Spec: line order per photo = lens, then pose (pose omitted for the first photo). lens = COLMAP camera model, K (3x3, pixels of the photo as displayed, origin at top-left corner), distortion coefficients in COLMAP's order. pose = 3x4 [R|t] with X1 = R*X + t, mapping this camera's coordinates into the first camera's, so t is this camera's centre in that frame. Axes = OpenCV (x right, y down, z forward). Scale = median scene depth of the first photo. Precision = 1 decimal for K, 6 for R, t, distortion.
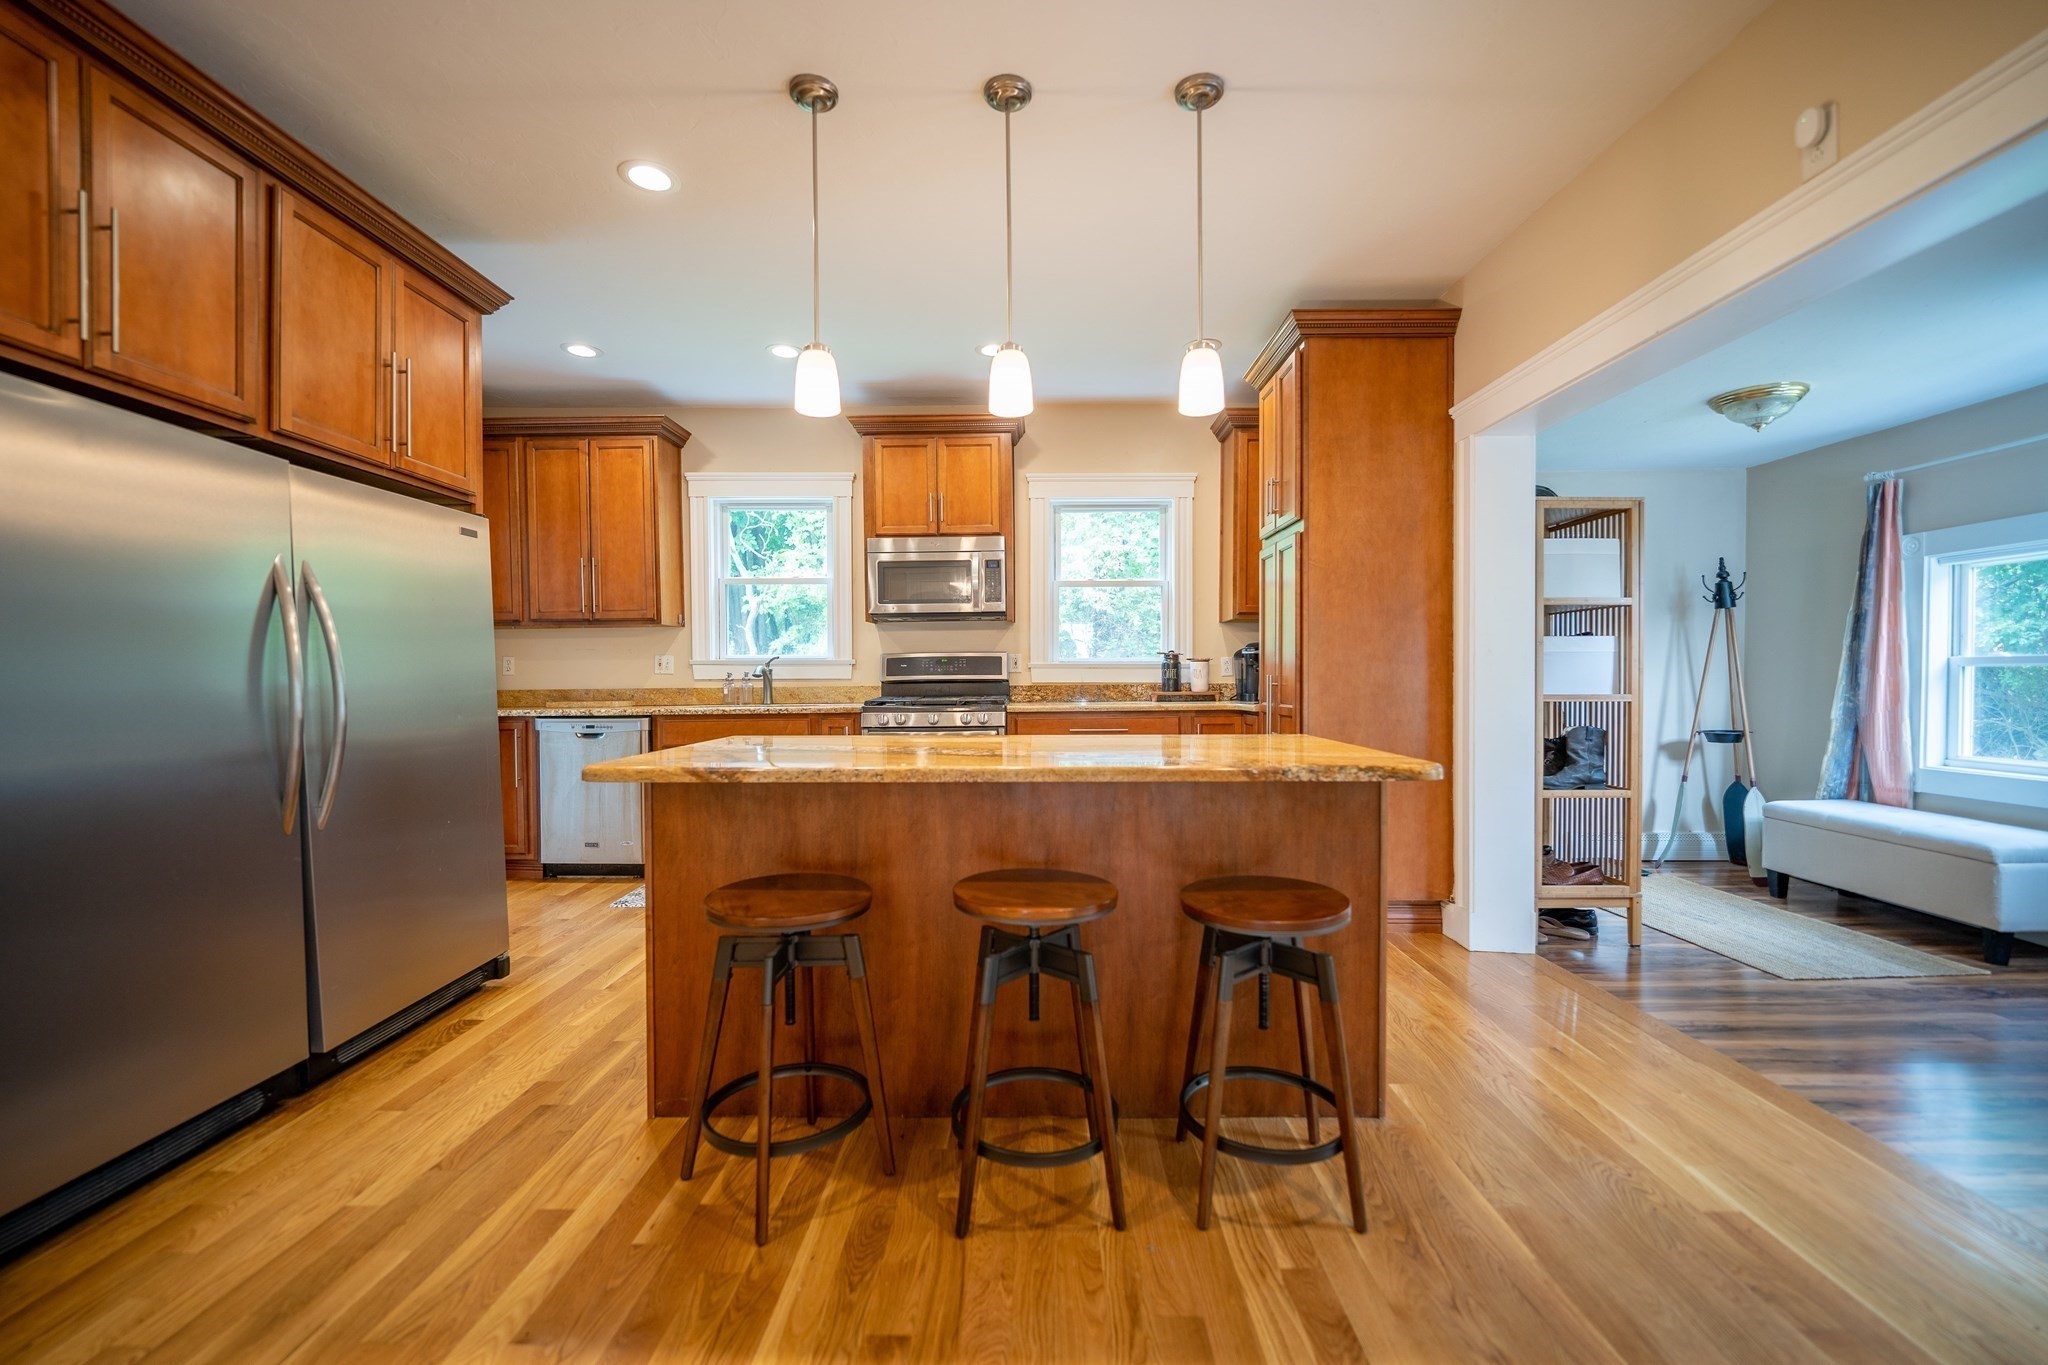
lens RADIAL K [[834.5, 0, 1029.0], [0, 834.5, 690.2], [0, 0, 1]] dist [-0.009653, -0.000978]
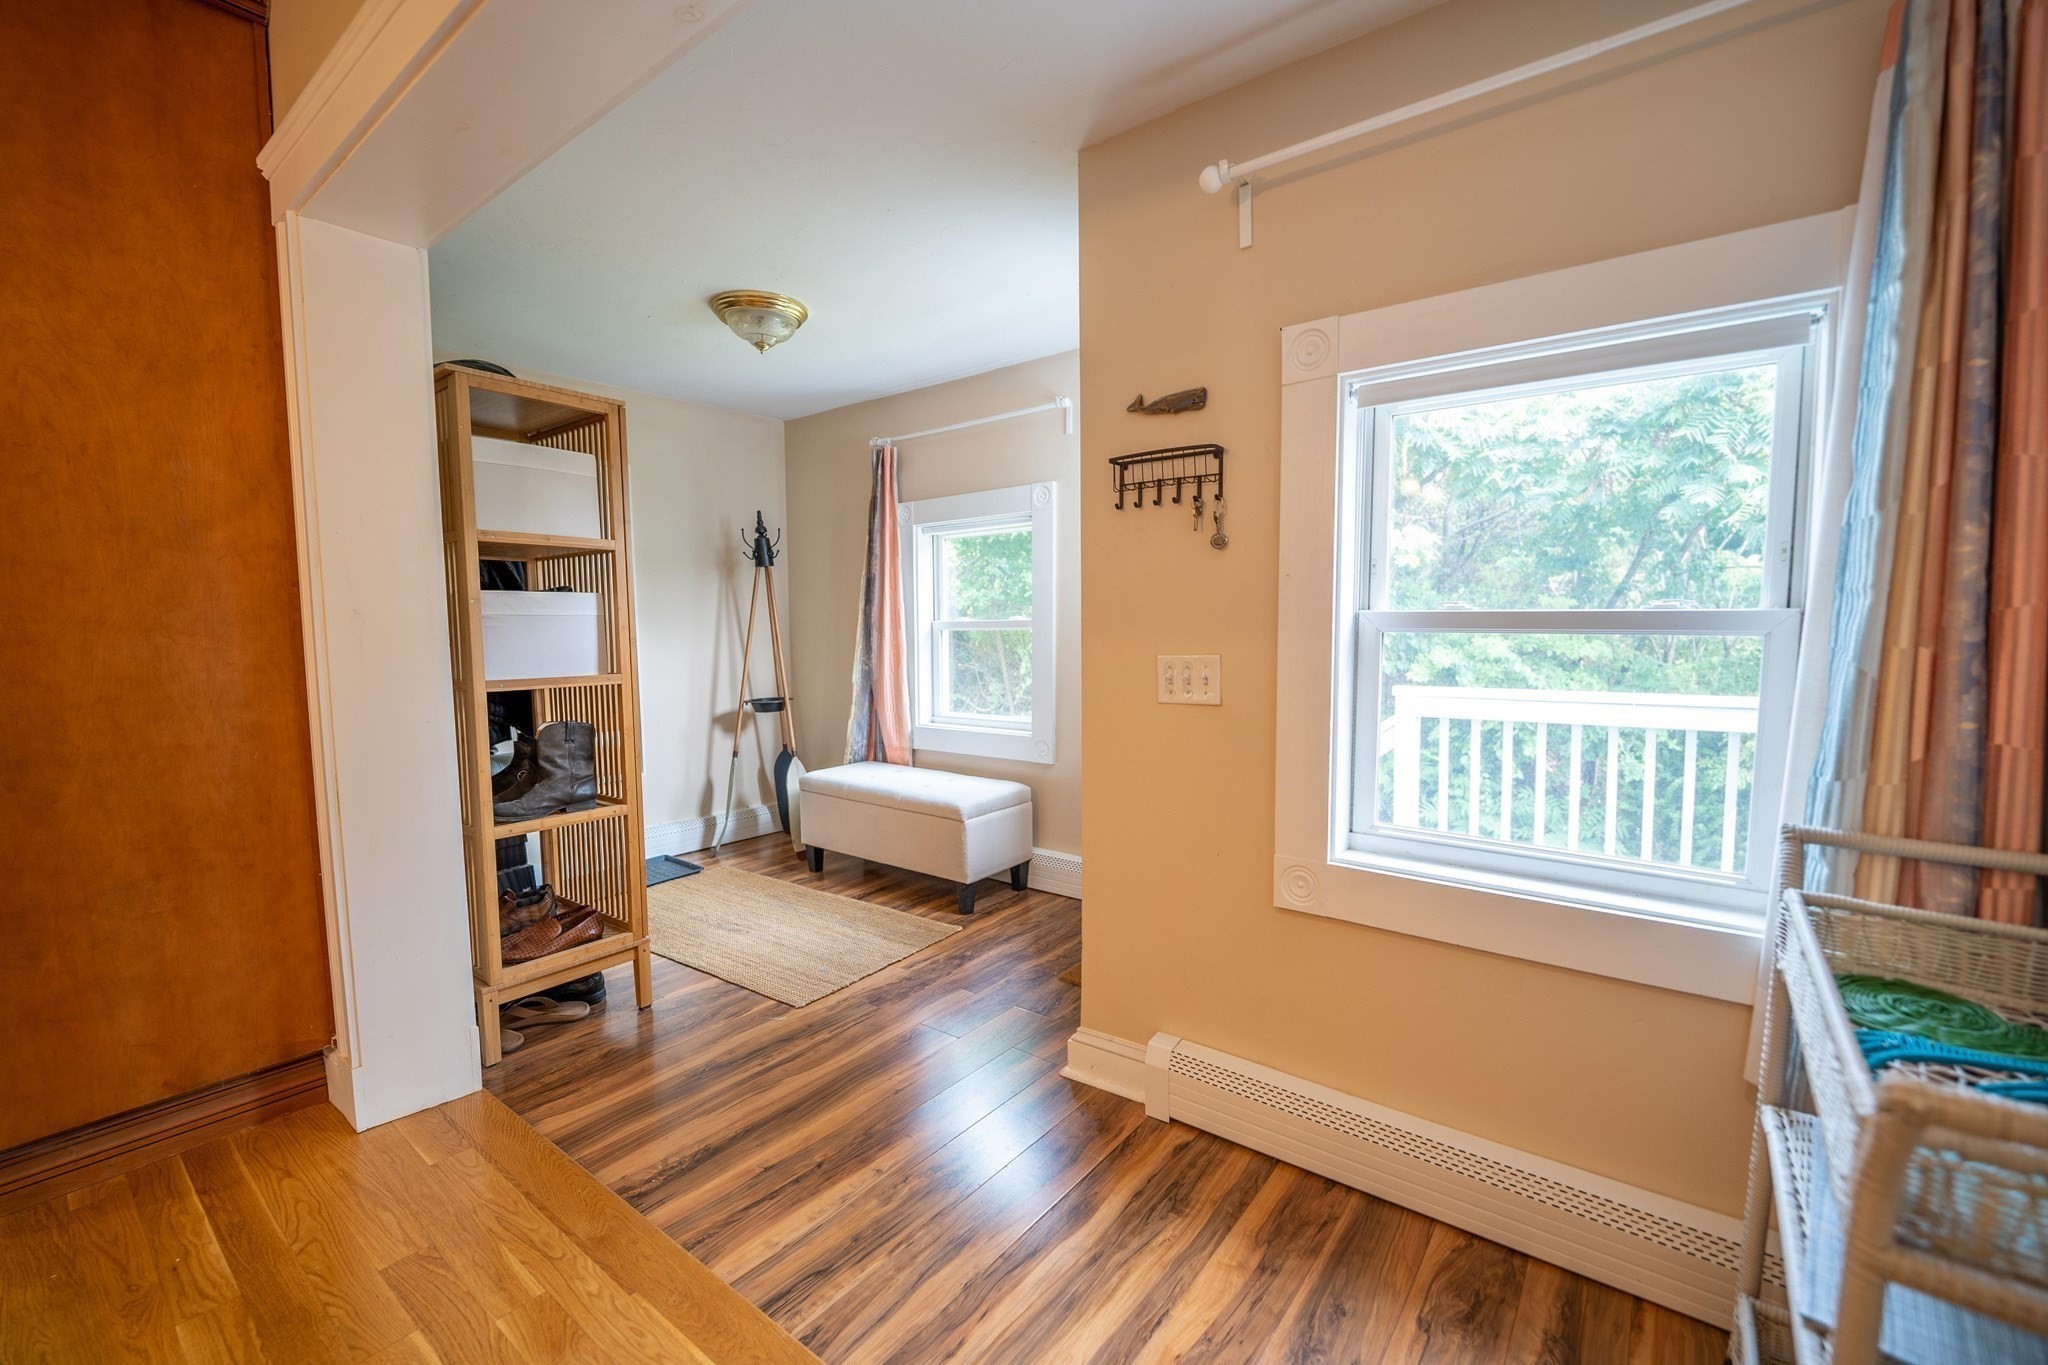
lens RADIAL K [[834.5, 0, 1020.2], [0, 834.5, 685.1], [0, 0, 1]] dist [-0.009653, -0.000978]
pose [[0.603372, -0.058030, 0.795346, 0.286224], [0.019700, 0.998129, 0.057881, -0.016648], [-0.797216, -0.019255, 0.603386, 0.225918]]
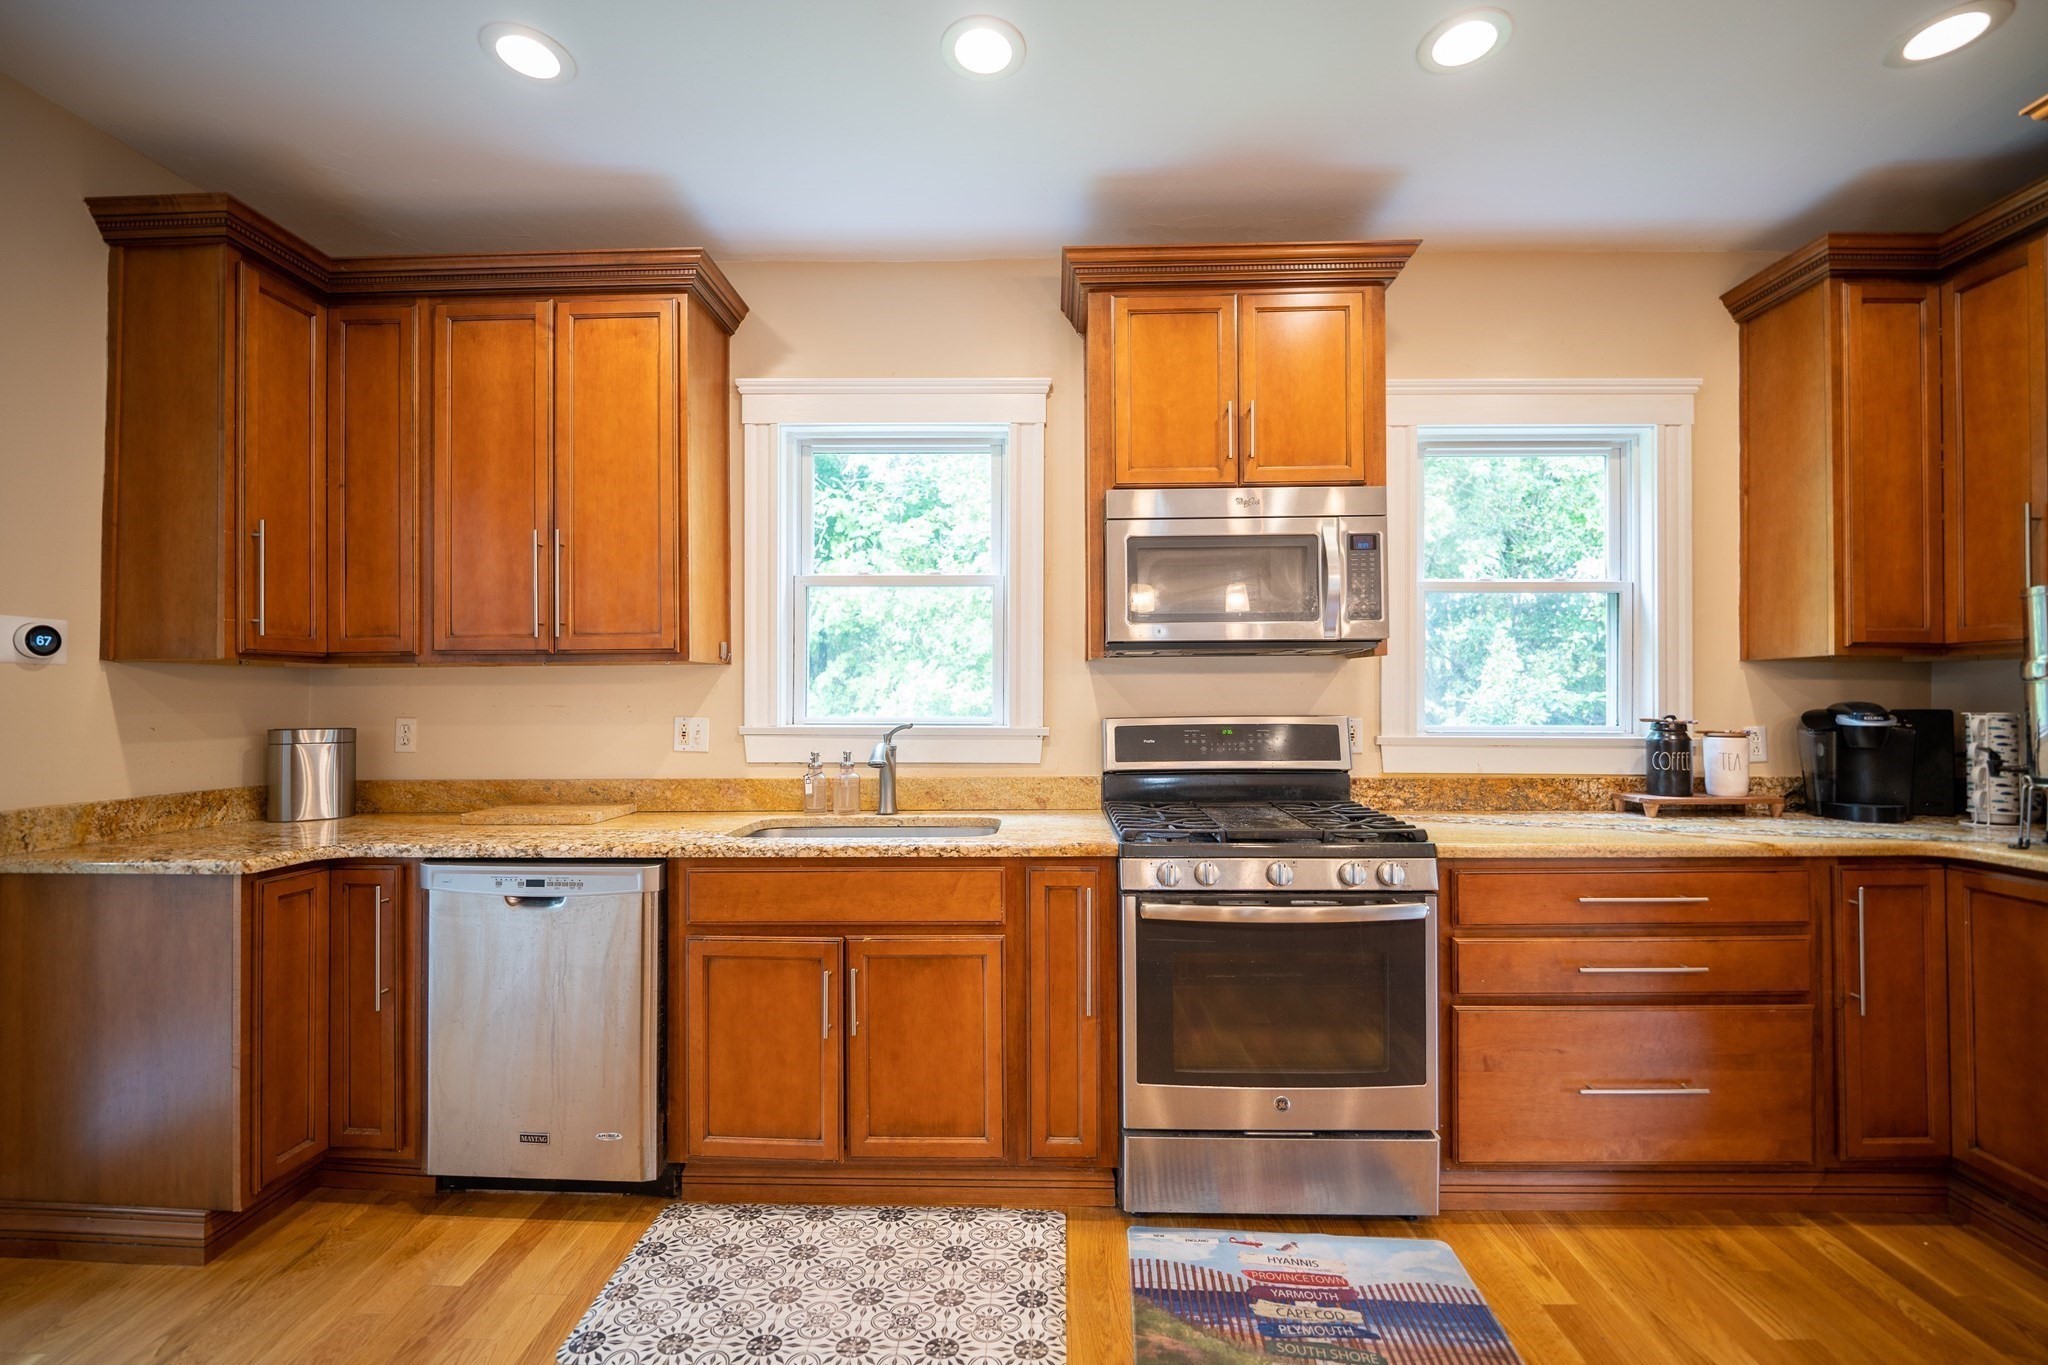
lens RADIAL K [[834.5, 0, 1031.8], [0, 834.5, 688.8], [0, 0, 1]] dist [-0.009653, -0.000978]
pose [[0.999871, 0.004666, -0.015375, -0.248117], [-0.005106, 0.999574, -0.028736, -0.053936], [0.015234, 0.028811, 0.999469, 0.547654]]
